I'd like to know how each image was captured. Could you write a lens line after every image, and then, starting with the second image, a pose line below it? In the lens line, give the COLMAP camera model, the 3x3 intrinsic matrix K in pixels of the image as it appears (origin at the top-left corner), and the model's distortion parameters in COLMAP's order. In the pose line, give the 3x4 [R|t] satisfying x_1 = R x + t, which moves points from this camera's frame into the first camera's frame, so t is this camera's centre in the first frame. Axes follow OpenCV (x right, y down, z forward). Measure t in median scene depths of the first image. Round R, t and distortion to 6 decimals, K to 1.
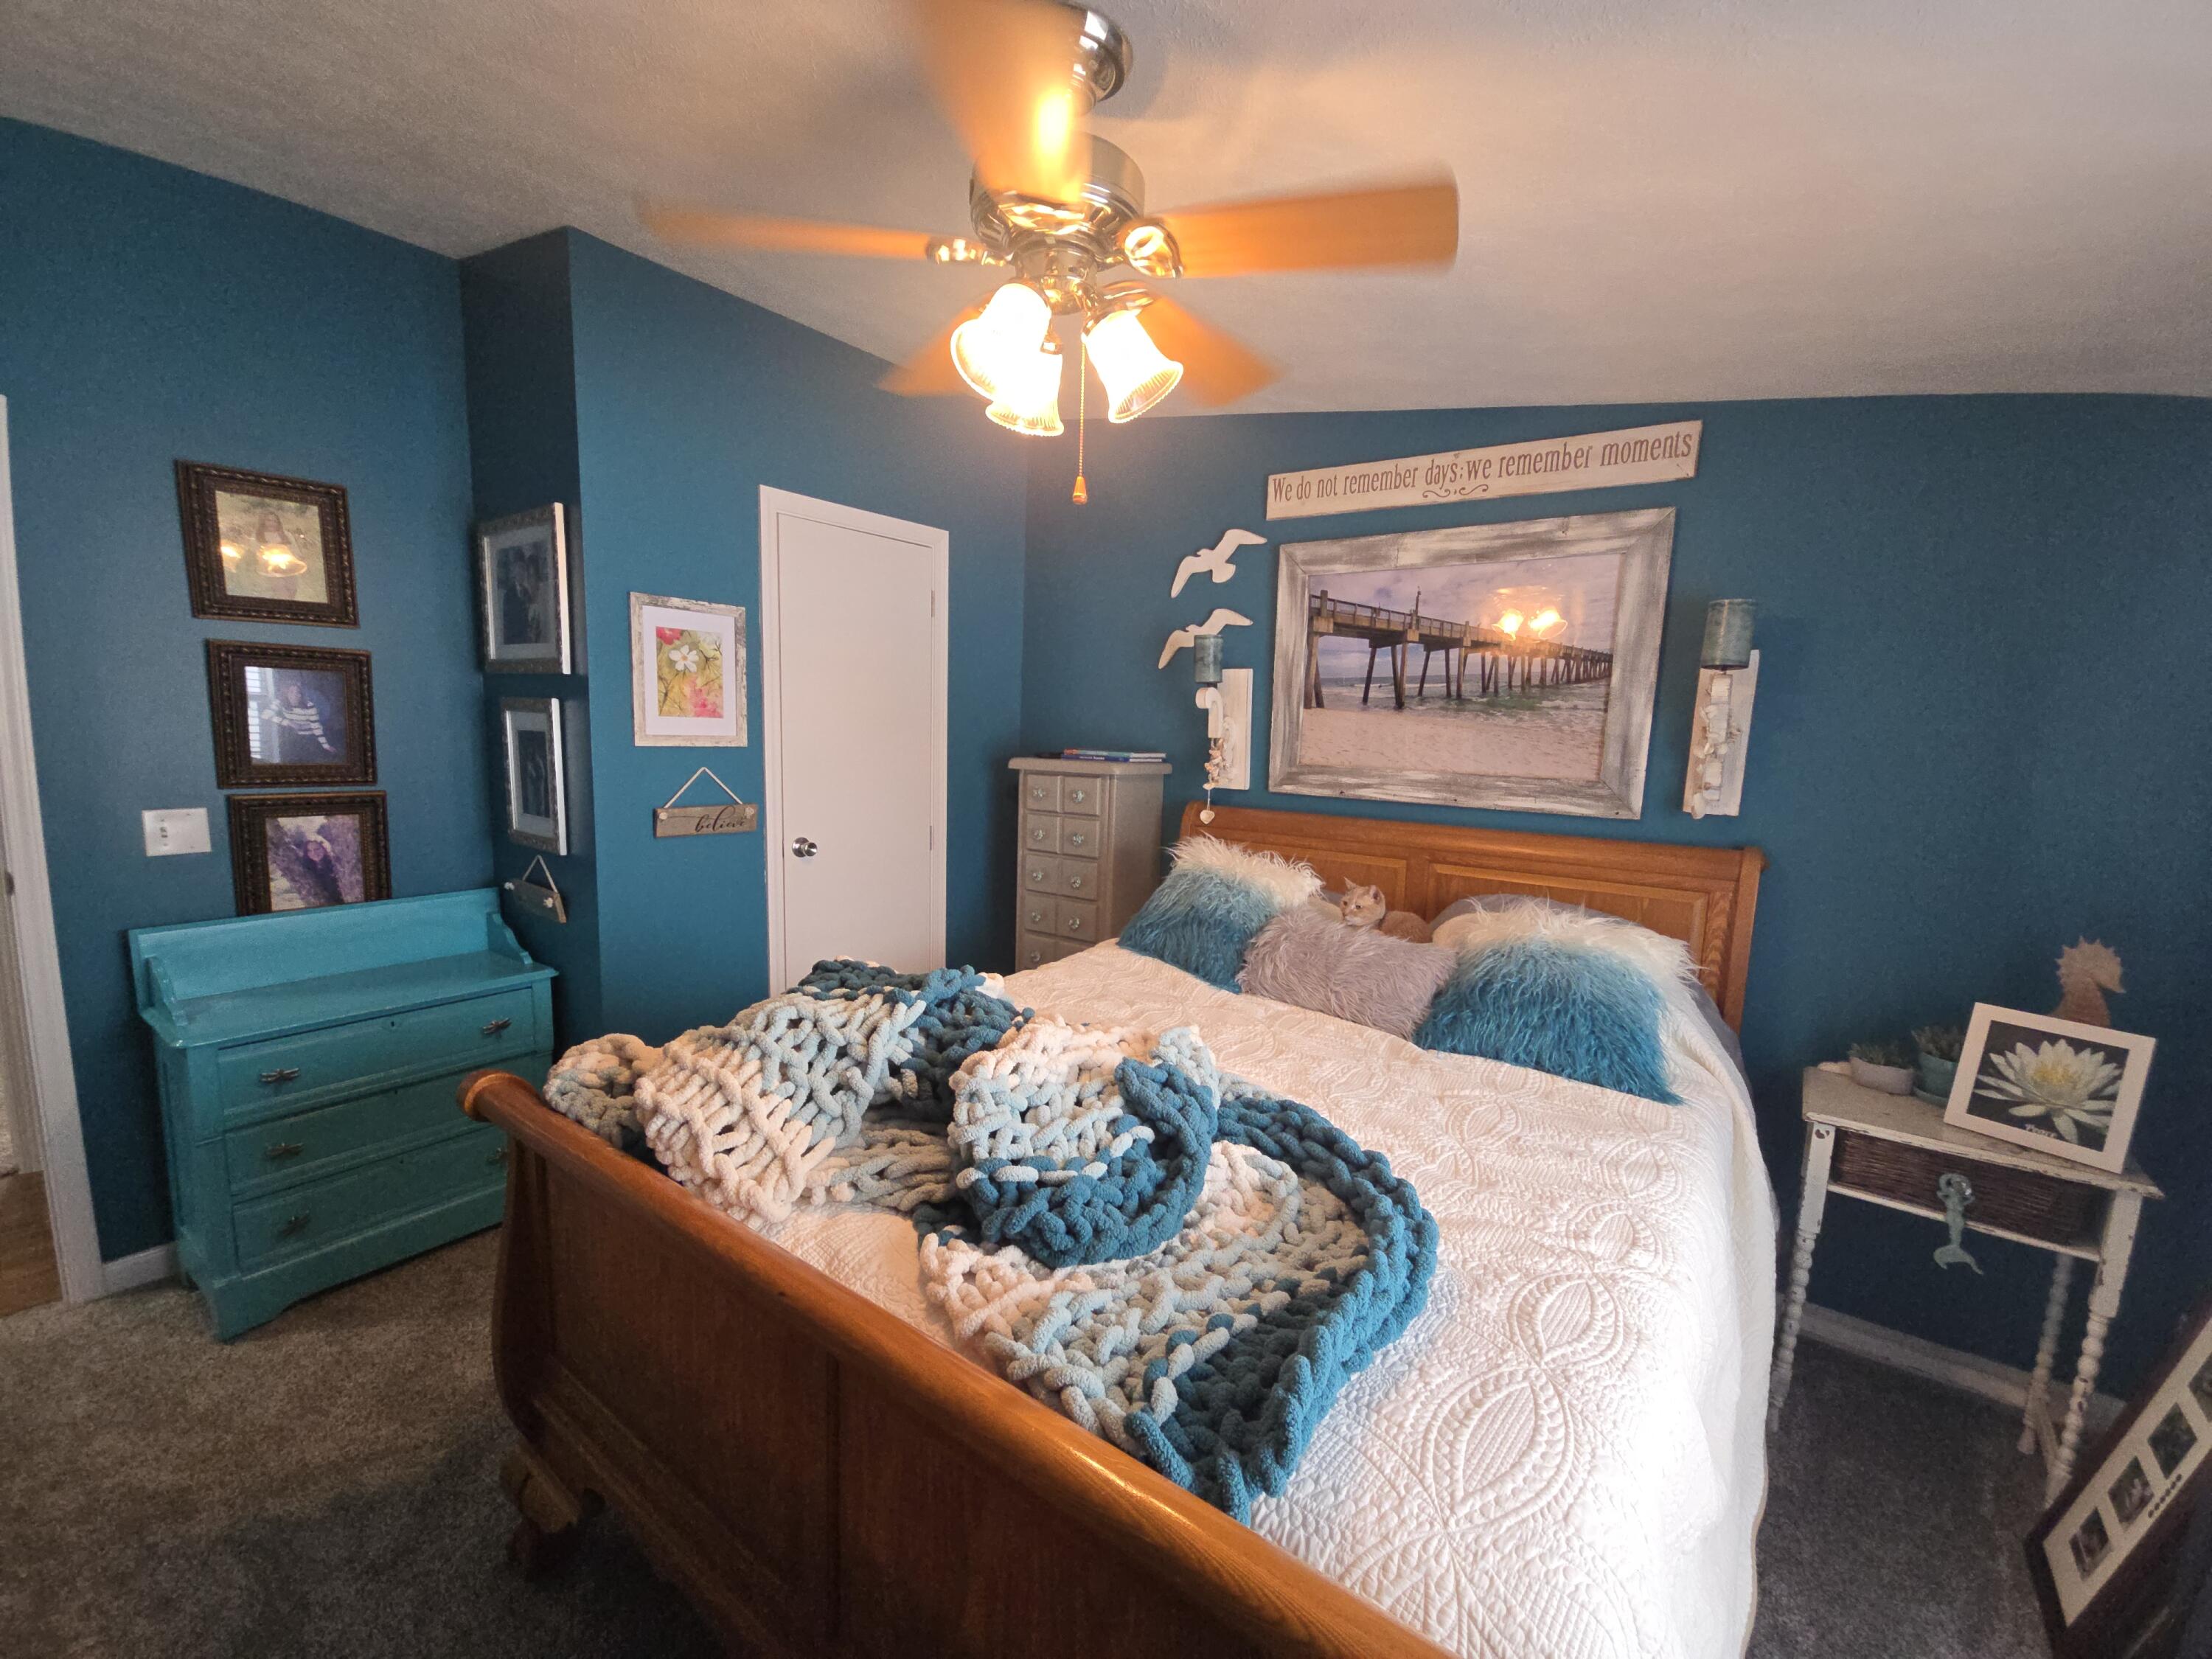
lens RADIAL K [[903.4, 0, 1100.6], [0, 903.4, 835.6], [0, 0, 1]] dist [0.001919, -0.002837]
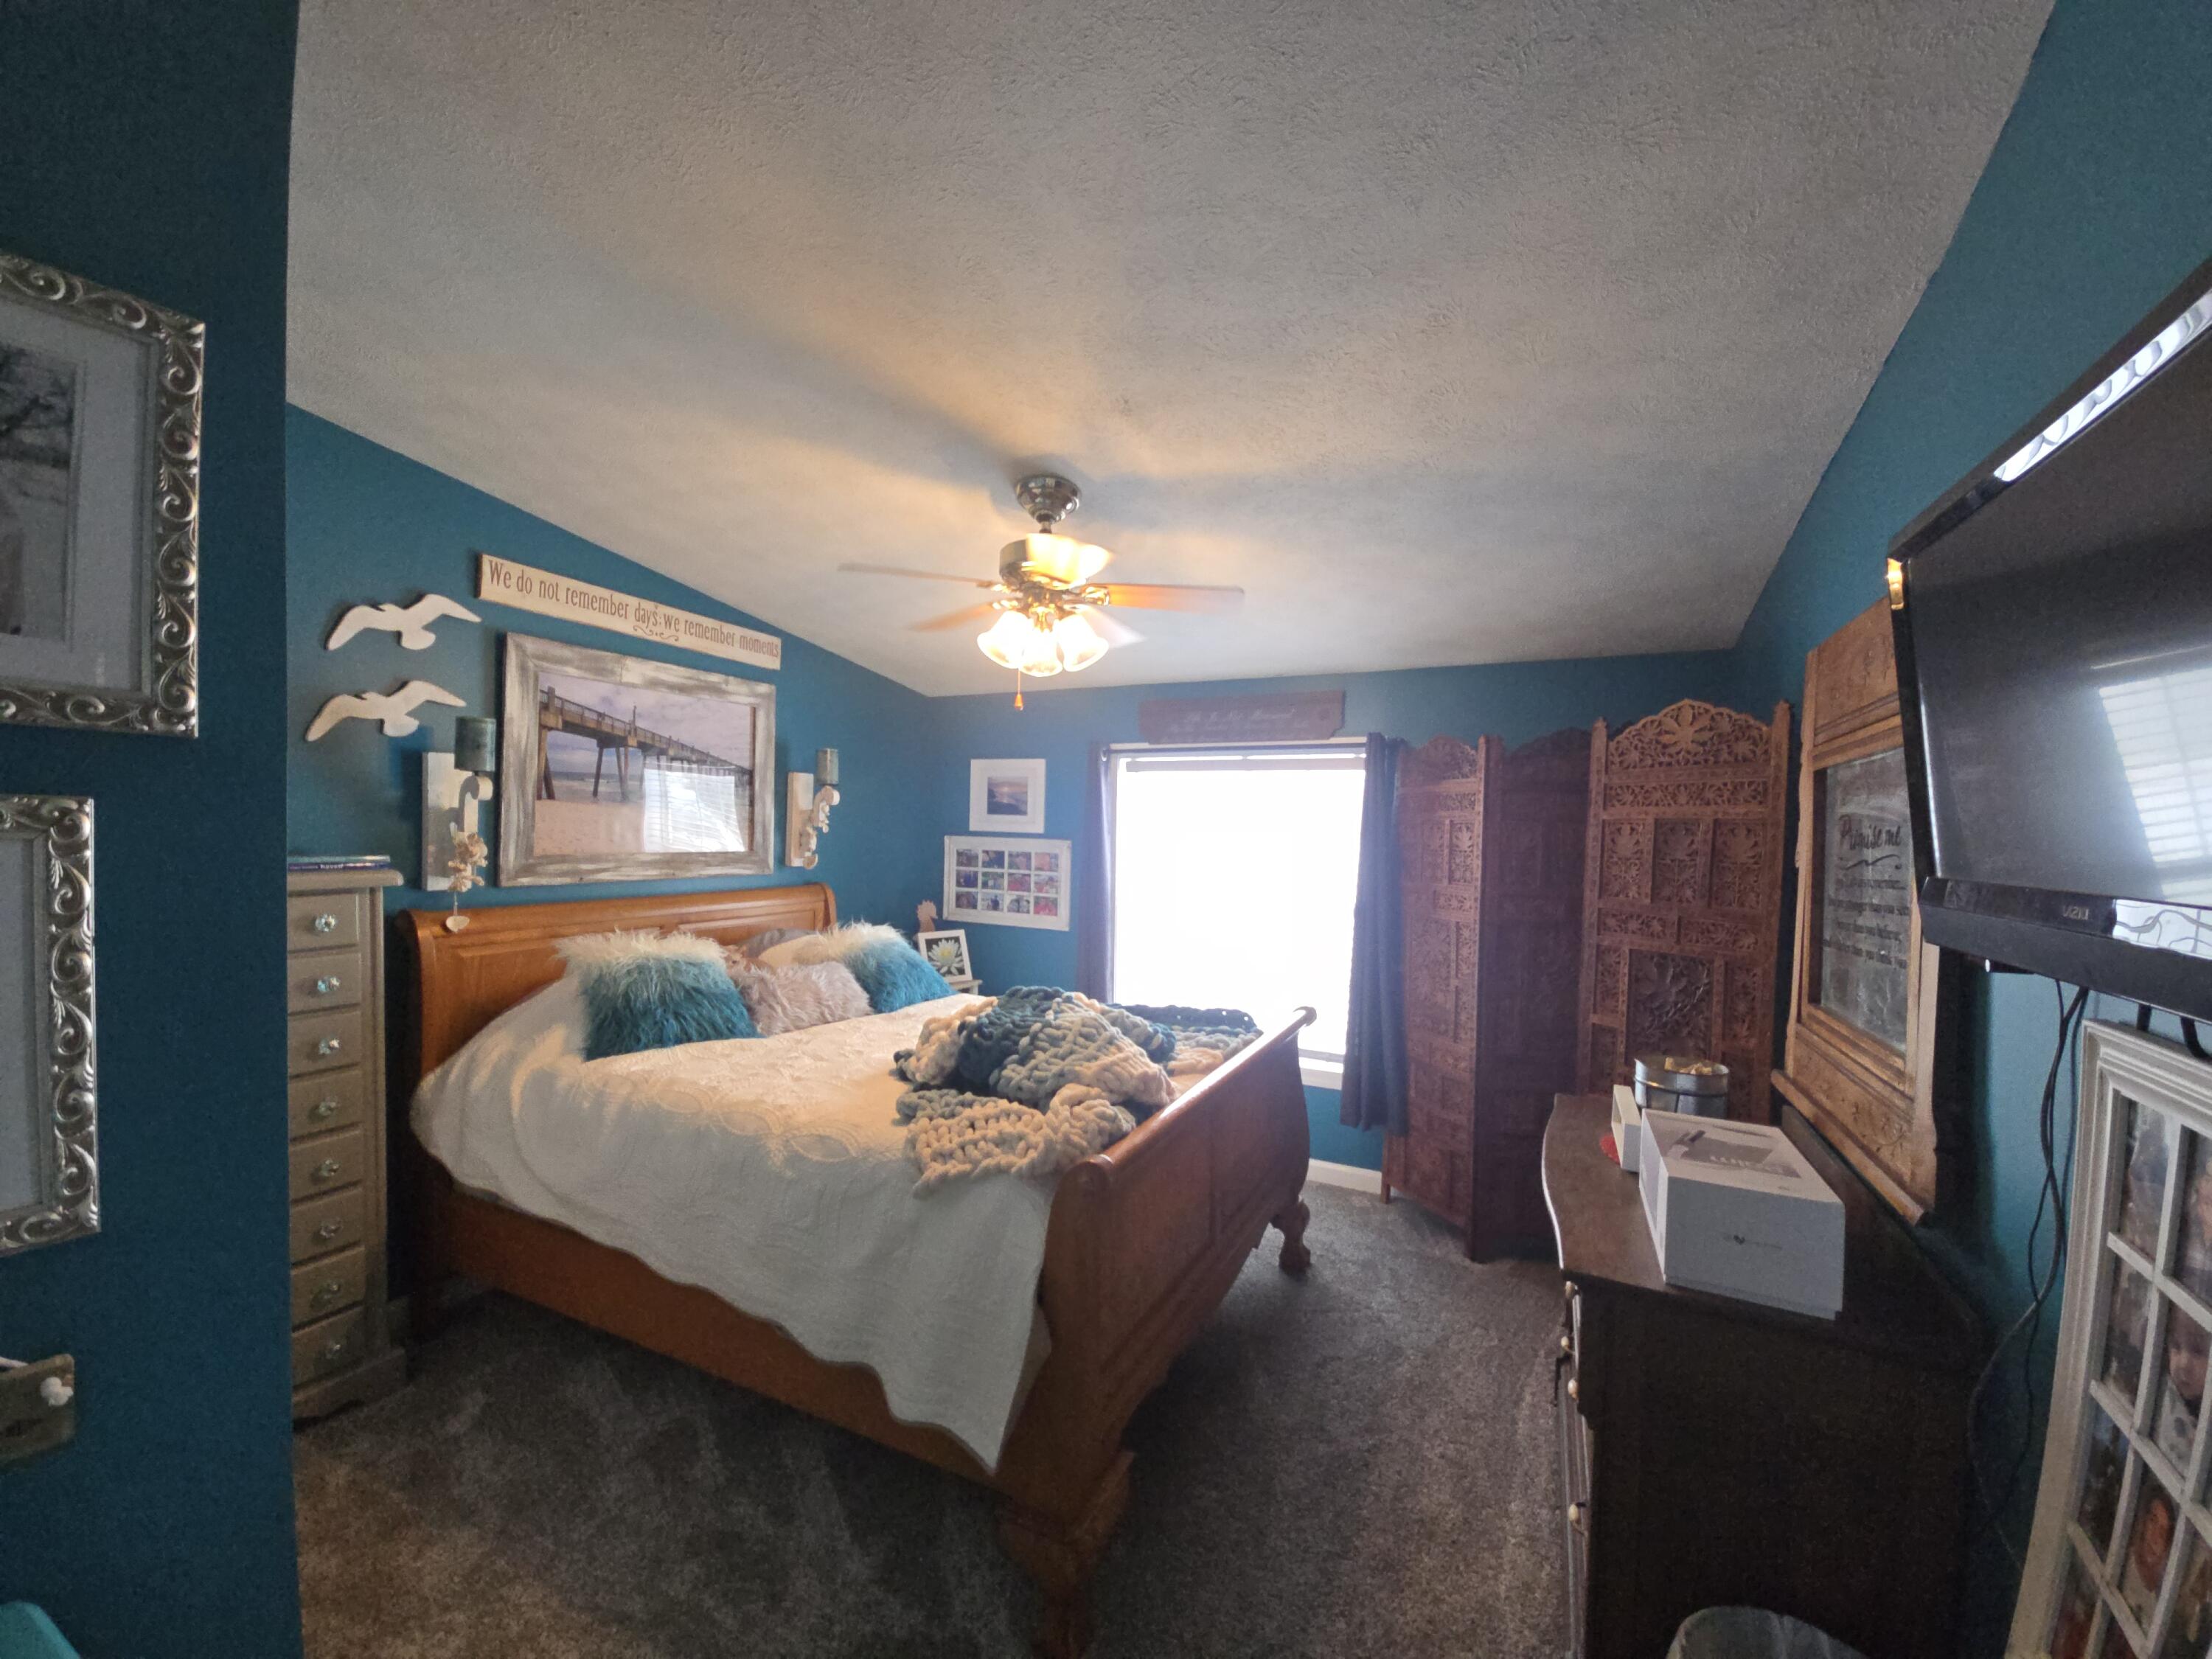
lens RADIAL K [[903.4, 0, 1099.2], [0, 903.4, 842.9], [0, 0, 1]] dist [0.001919, -0.002837]
pose [[-0.178074, -0.049431, 0.982775, -0.915550], [0.096682, 0.993026, 0.067465, -0.105218], [-0.979256, 0.107031, -0.172053, 0.593964]]
